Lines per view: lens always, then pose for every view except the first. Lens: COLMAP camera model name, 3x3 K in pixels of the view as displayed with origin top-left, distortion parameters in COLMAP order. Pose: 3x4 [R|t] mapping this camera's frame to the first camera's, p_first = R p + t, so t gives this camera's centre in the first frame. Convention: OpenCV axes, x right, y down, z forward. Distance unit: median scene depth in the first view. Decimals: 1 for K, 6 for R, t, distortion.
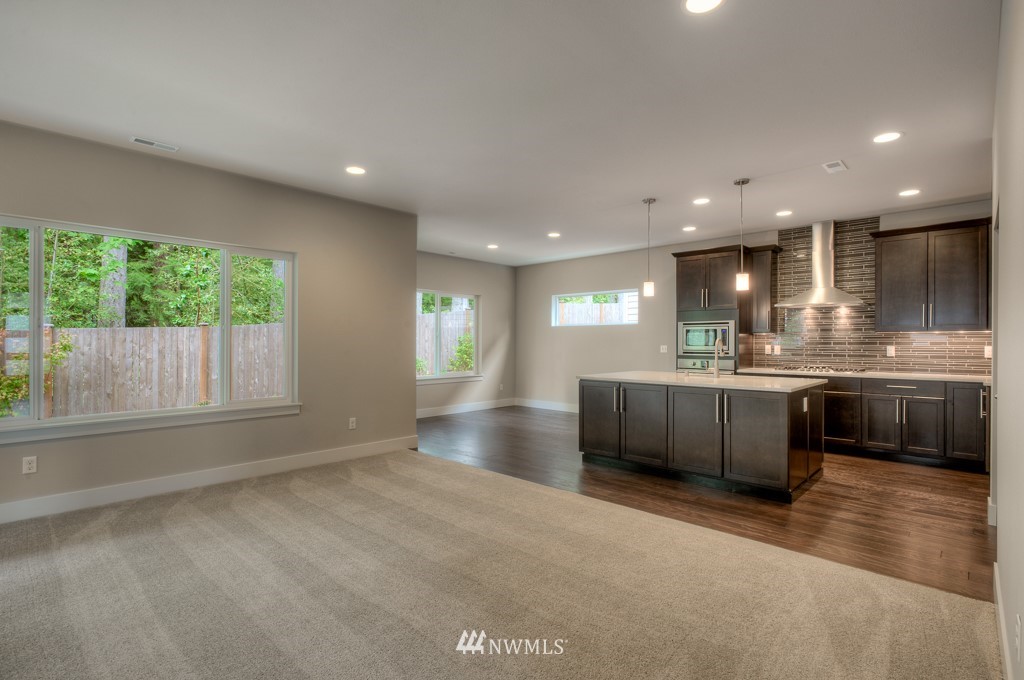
lens RADIAL K [[481.0, 0, 510.8], [0, 481.0, 342.3], [0, 0, 1]] dist [-0.001554, 0.000414]
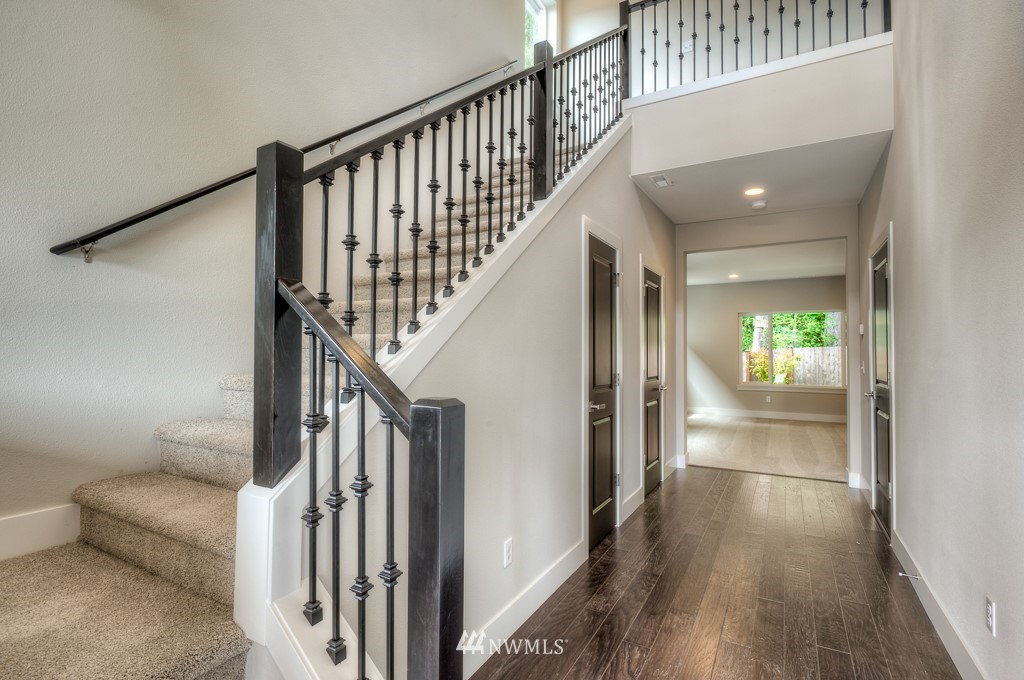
lens RADIAL K [[481.0, 0, 511.9], [0, 481.0, 344.4], [0, 0, 1]] dist [-0.001554, 0.000414]
pose [[0.235286, -0.022352, -0.971669, 0.533617], [-0.005166, 0.999693, -0.024247, 0.005676], [0.971913, 0.010725, 0.235098, -0.431692]]
